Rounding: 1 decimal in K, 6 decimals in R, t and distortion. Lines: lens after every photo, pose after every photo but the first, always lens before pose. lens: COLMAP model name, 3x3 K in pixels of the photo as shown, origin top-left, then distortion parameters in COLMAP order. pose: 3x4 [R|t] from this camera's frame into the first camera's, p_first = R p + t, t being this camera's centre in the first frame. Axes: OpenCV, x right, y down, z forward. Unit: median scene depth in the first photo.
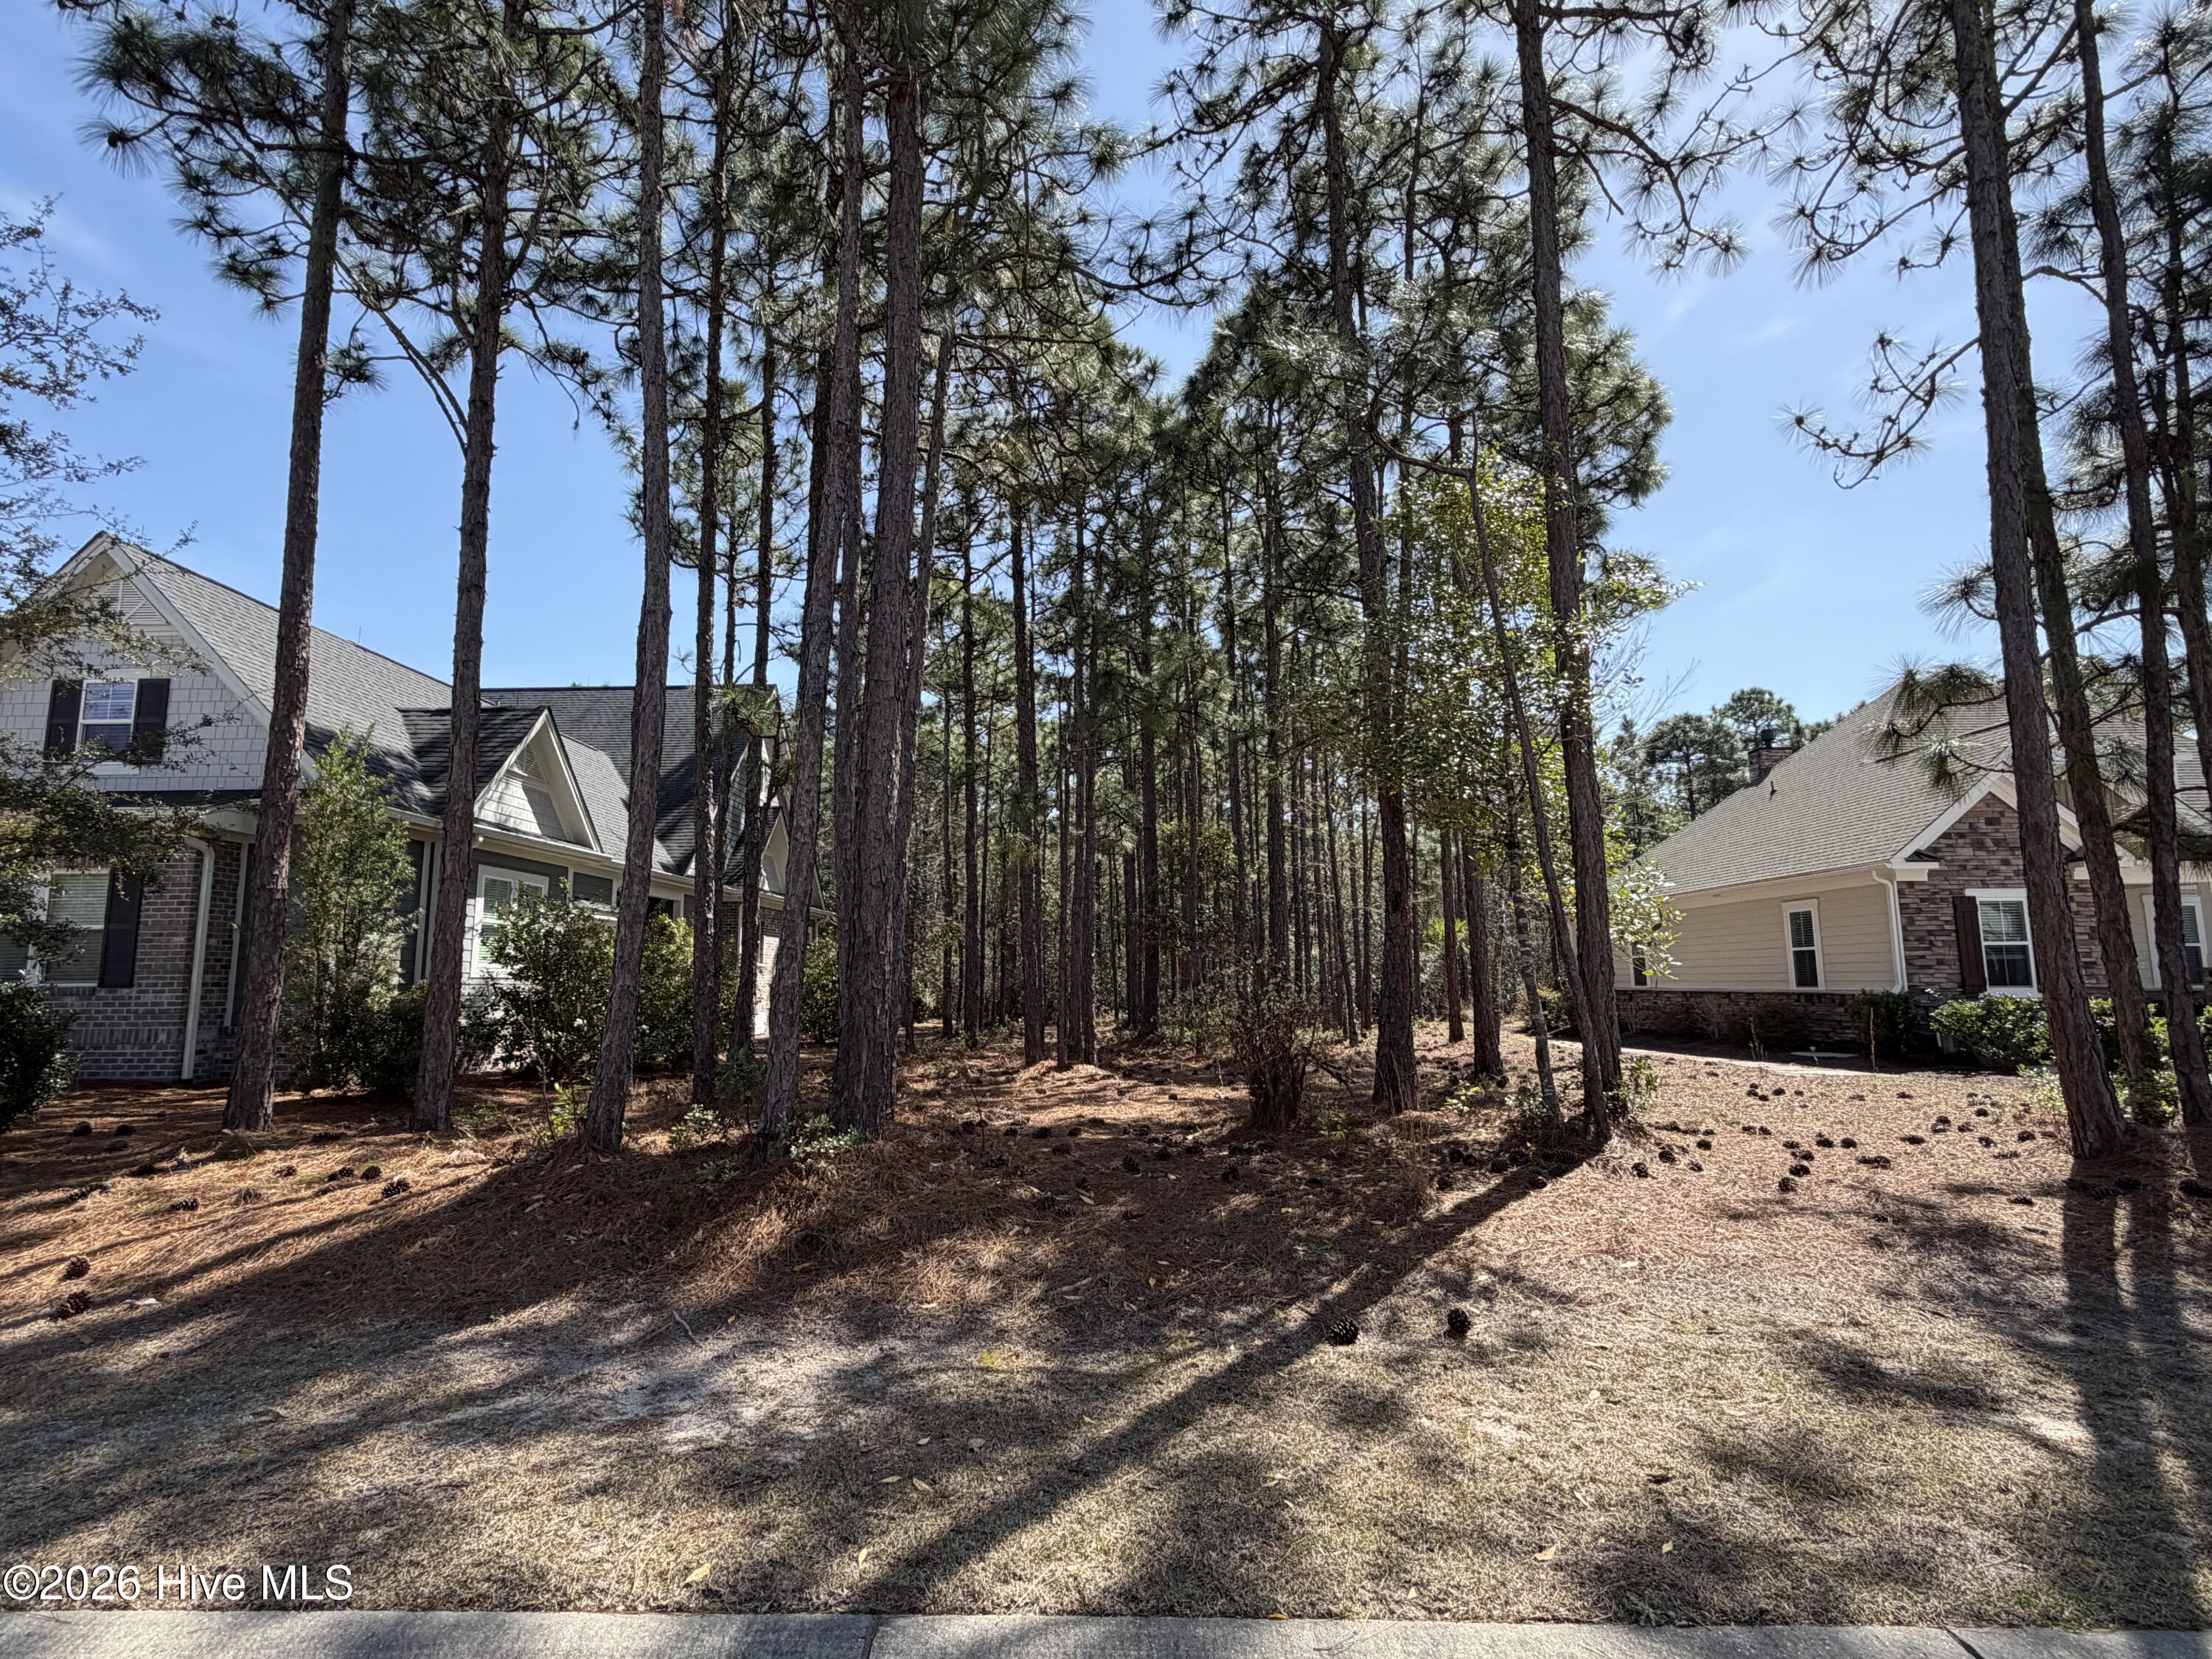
lens RADIAL K [[1103.7, 0, 1108.9], [0, 1103.7, 833.3], [0, 0, 1]] dist [-0.000561, 0.001098]
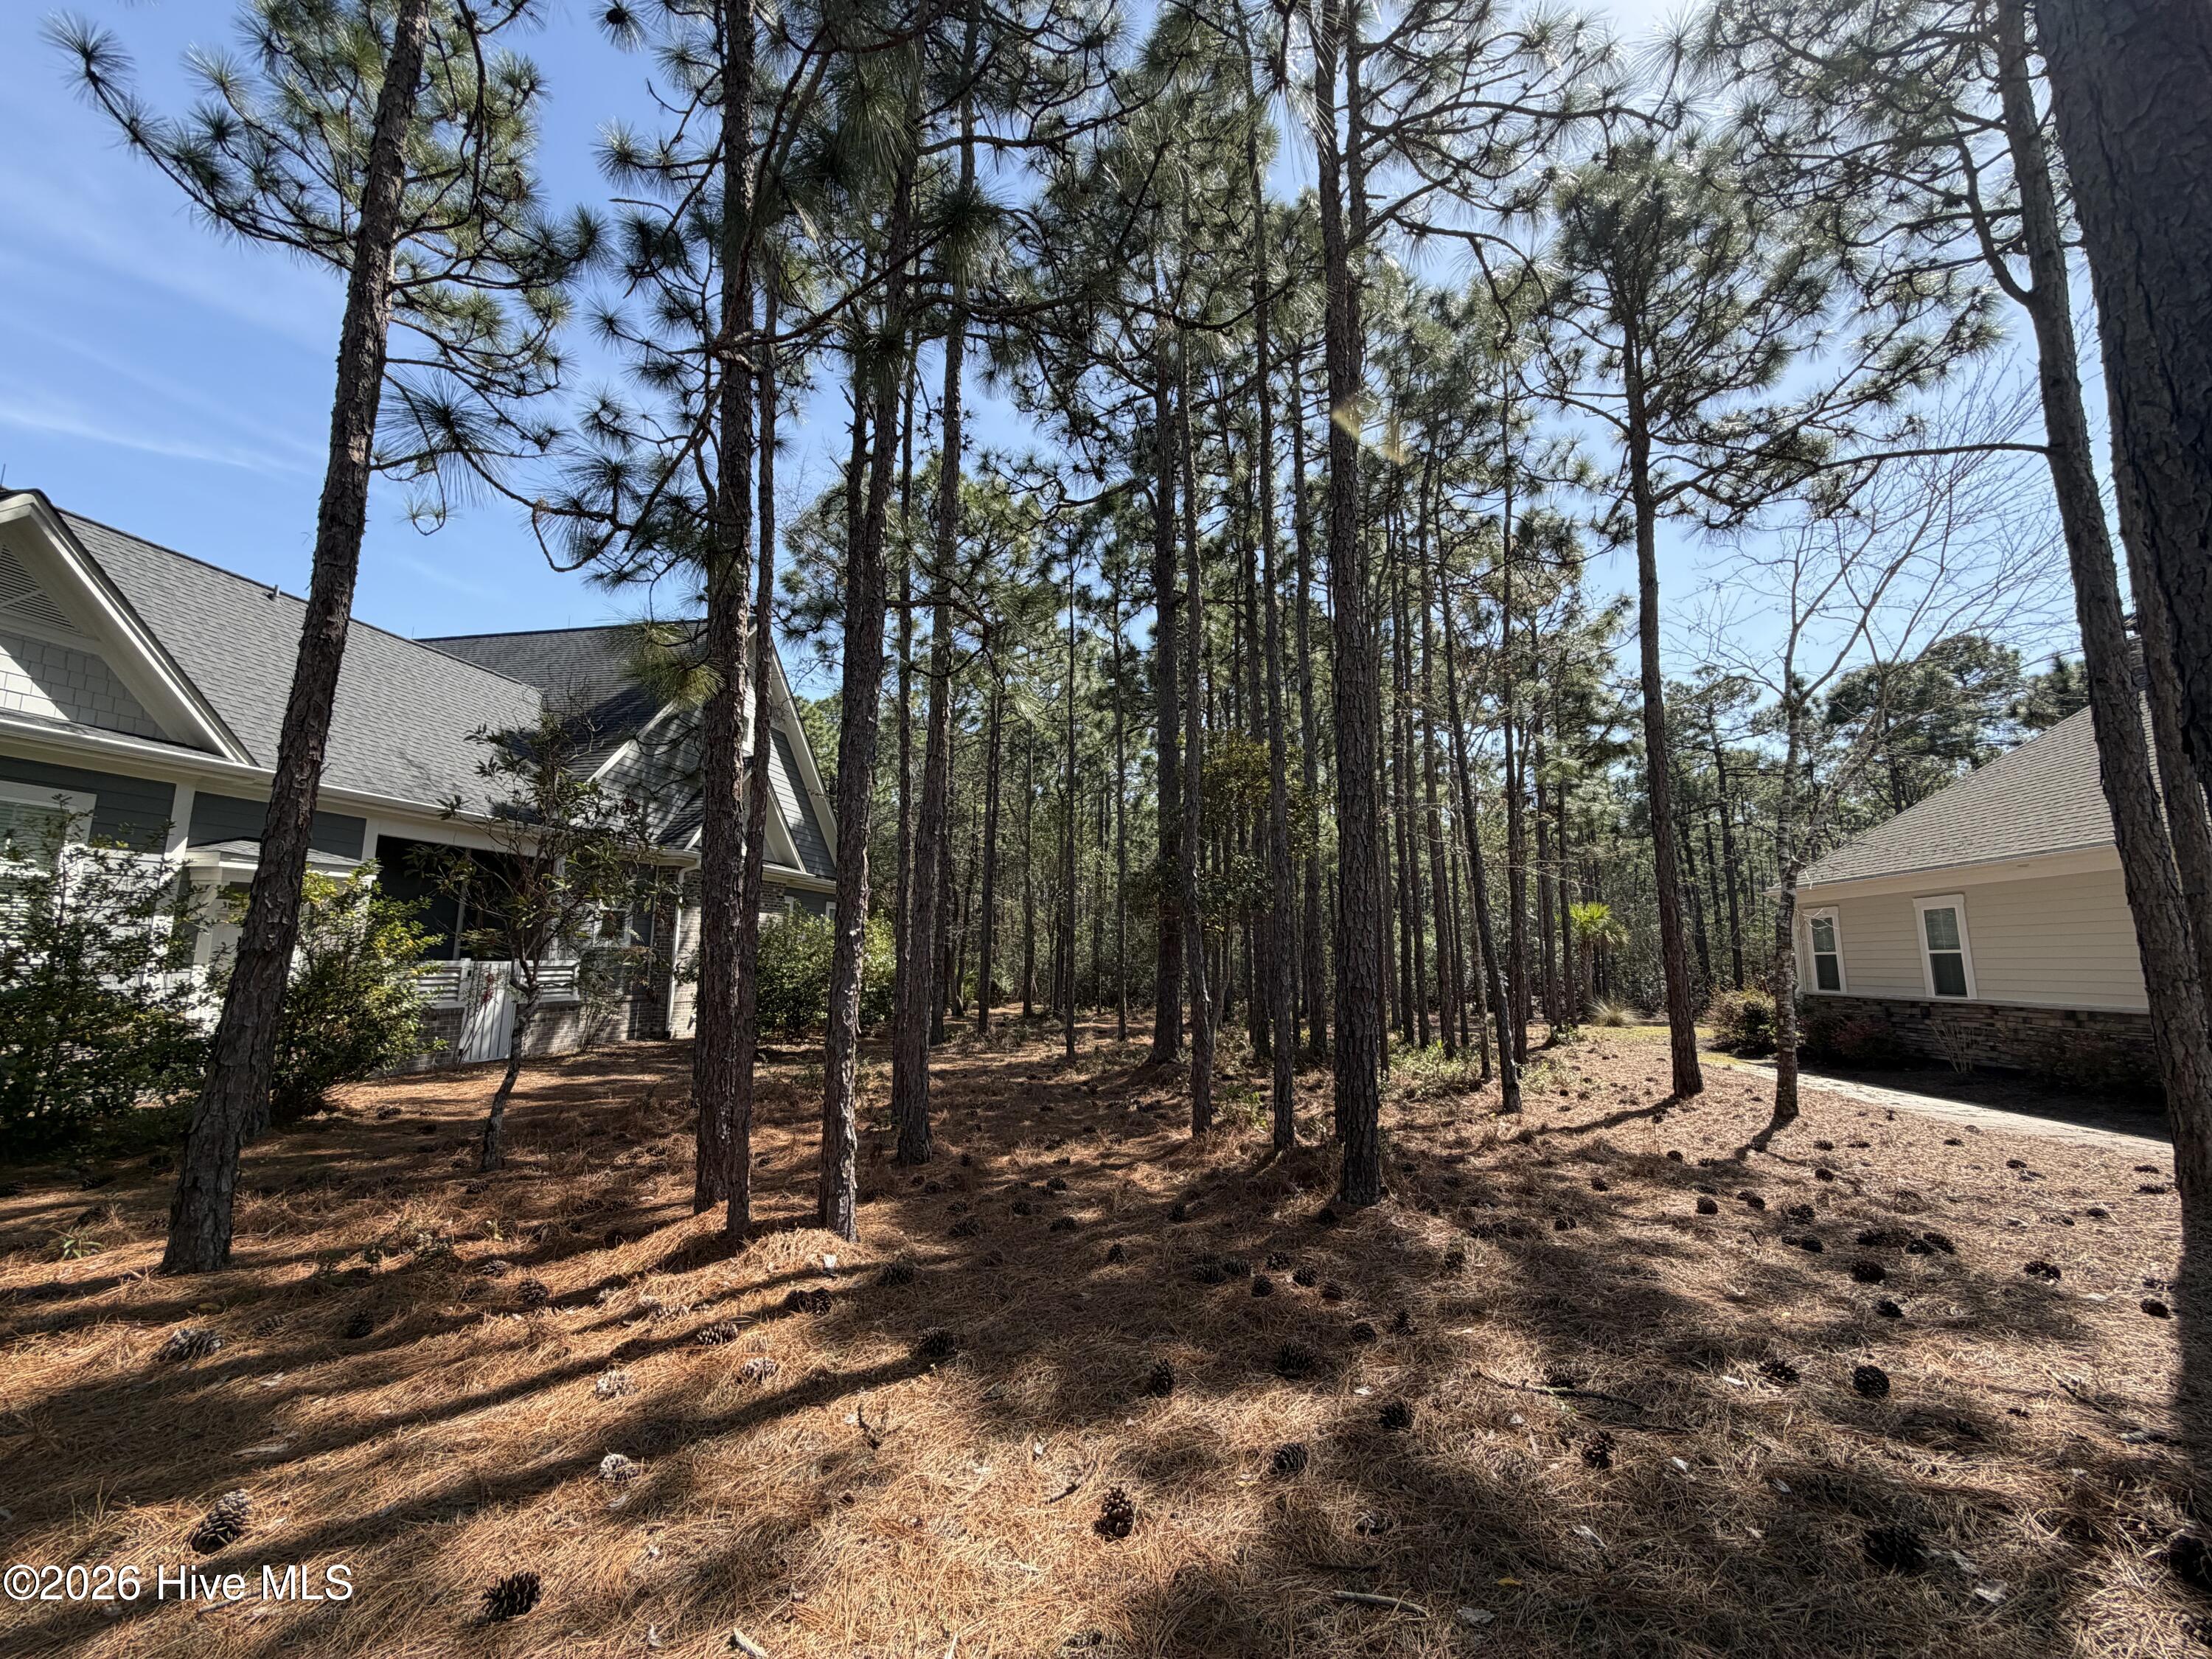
lens RADIAL K [[878.3, 0, 1102.9], [0, 878.3, 830.1], [0, 0, 1]] dist [-0.001717, 0.000039]
pose [[0.986701, -0.007376, -0.162379, 0.114780], [0.004980, 0.999873, -0.015156, 0.072493], [0.162470, 0.014146, 0.986612, 0.648506]]
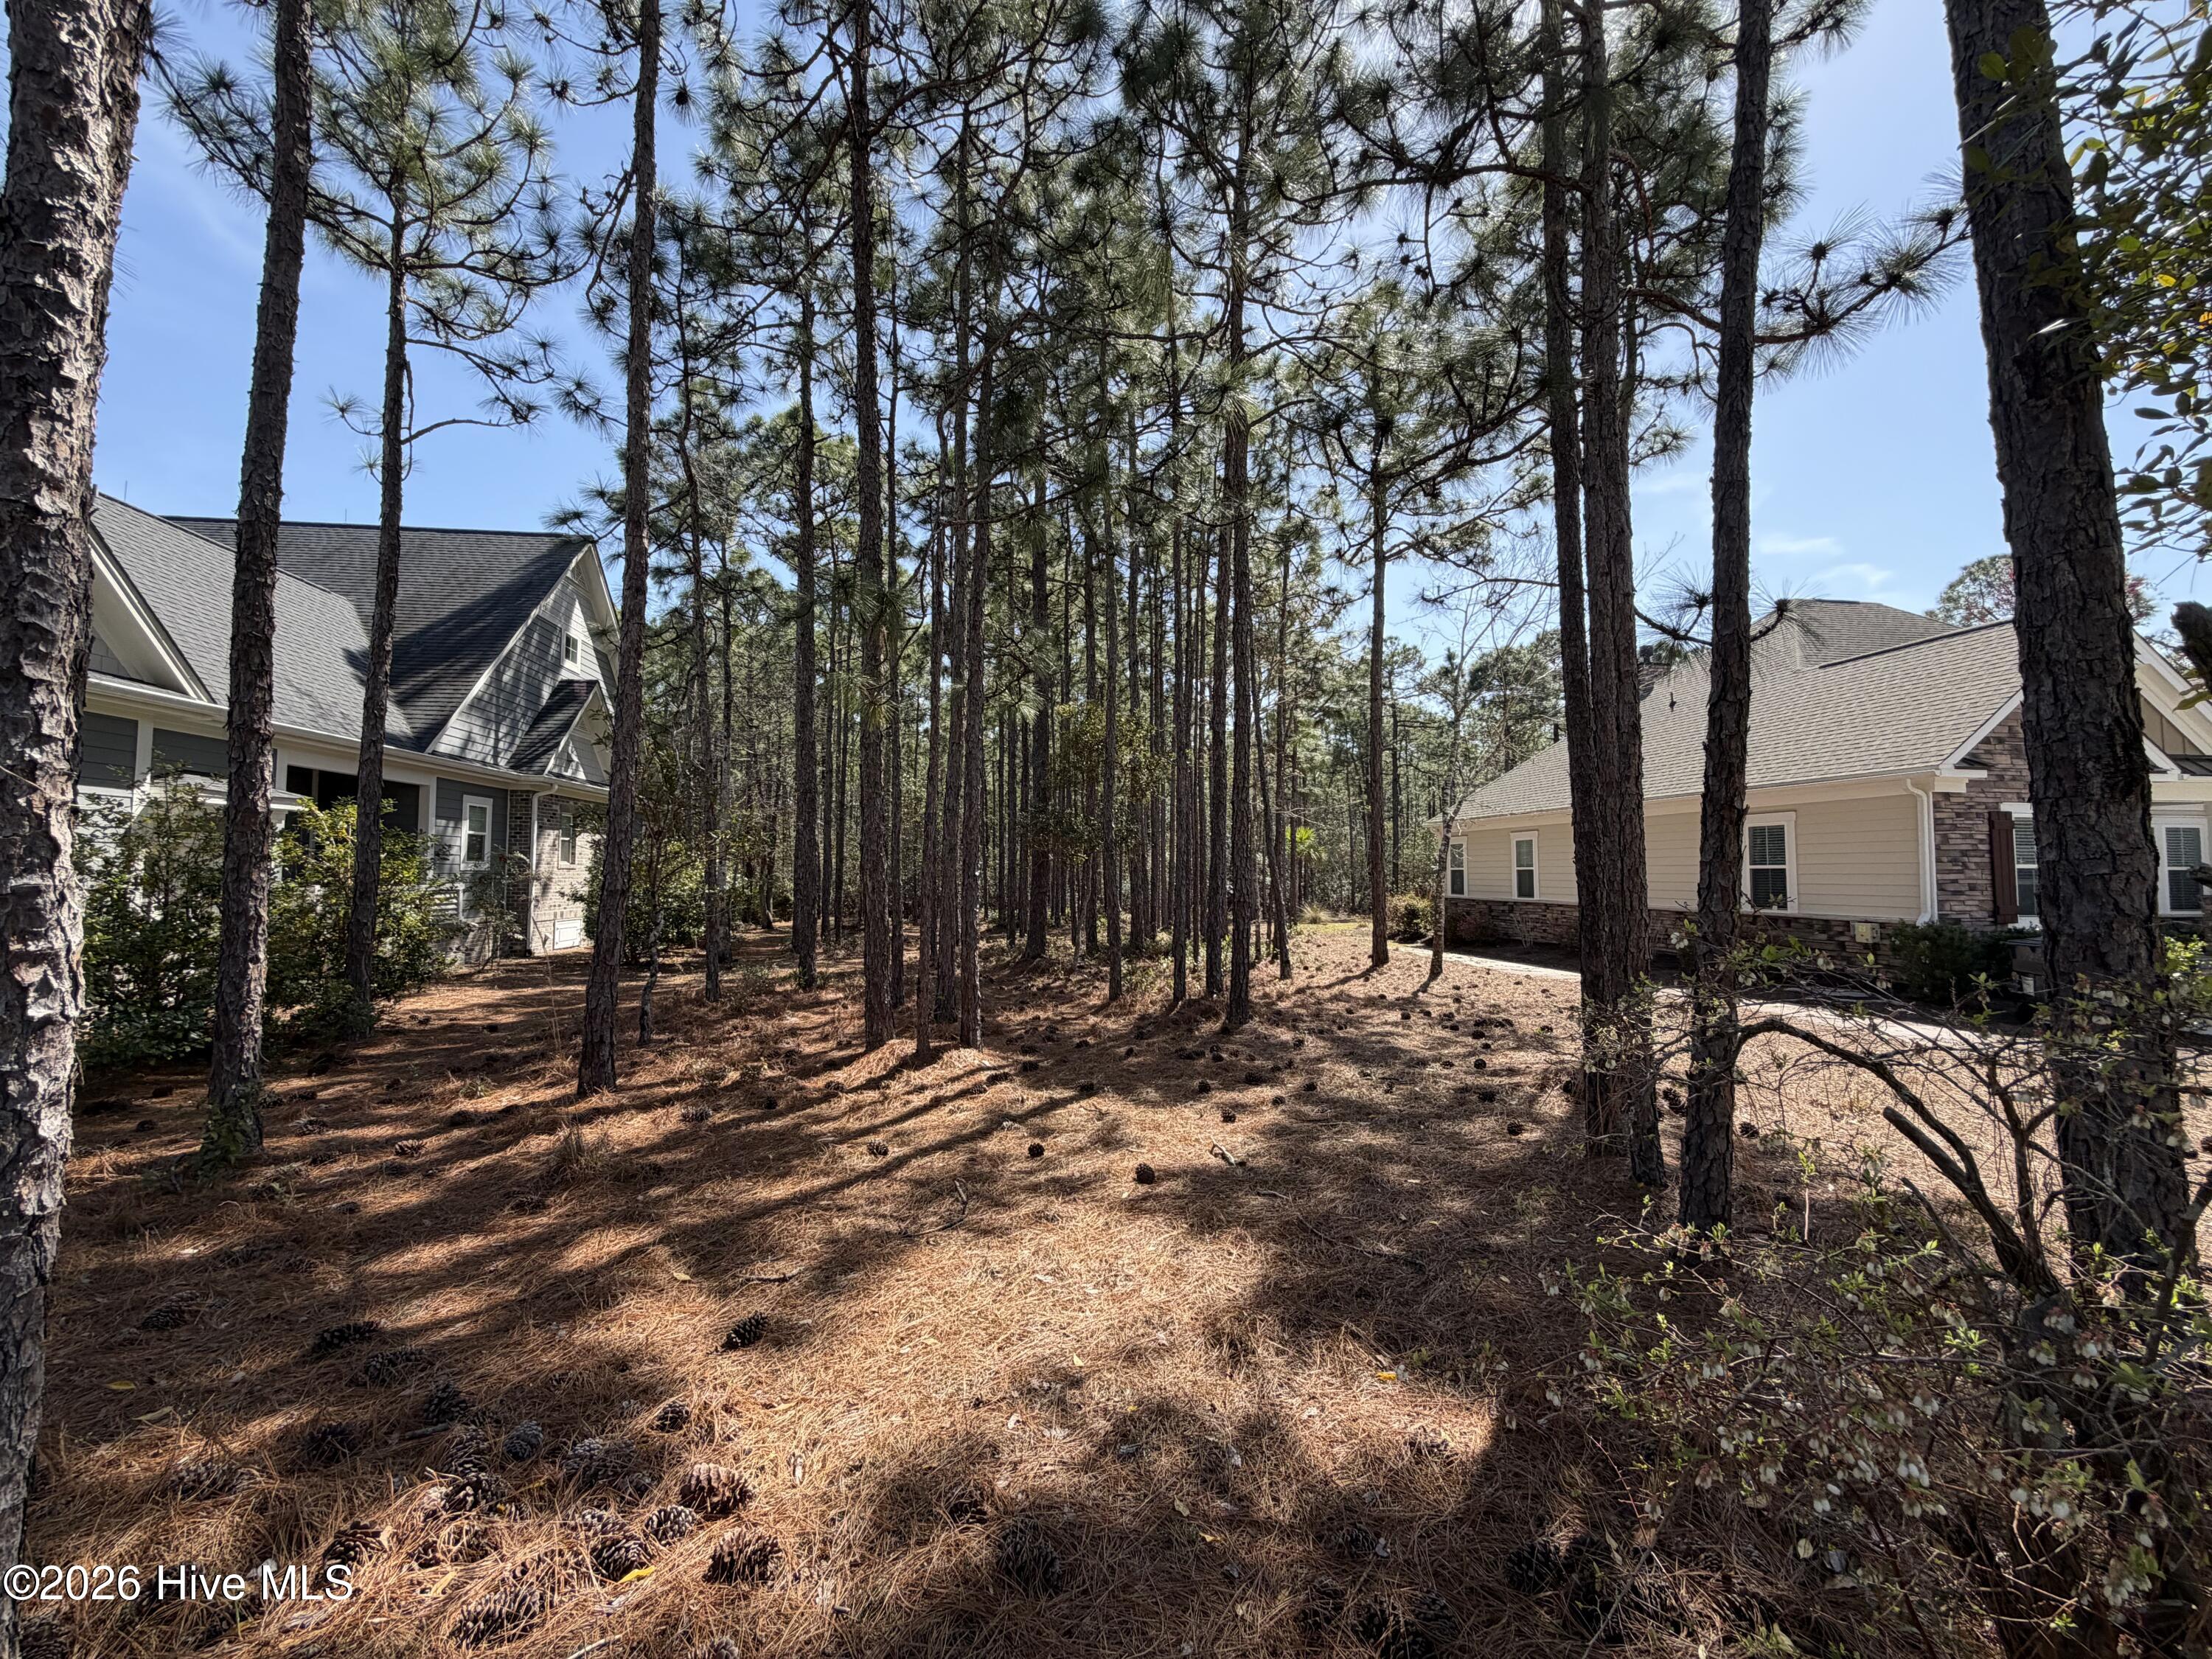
lens RADIAL K [[878.3, 0, 1102.9], [0, 878.3, 830.1], [0, 0, 1]] dist [-0.001717, 0.000039]
pose [[0.989001, 0.017515, 0.146866, -0.015869], [-0.029958, 0.996104, 0.082944, 0.037971], [-0.144841, -0.086432, 0.985673, 0.454169]]
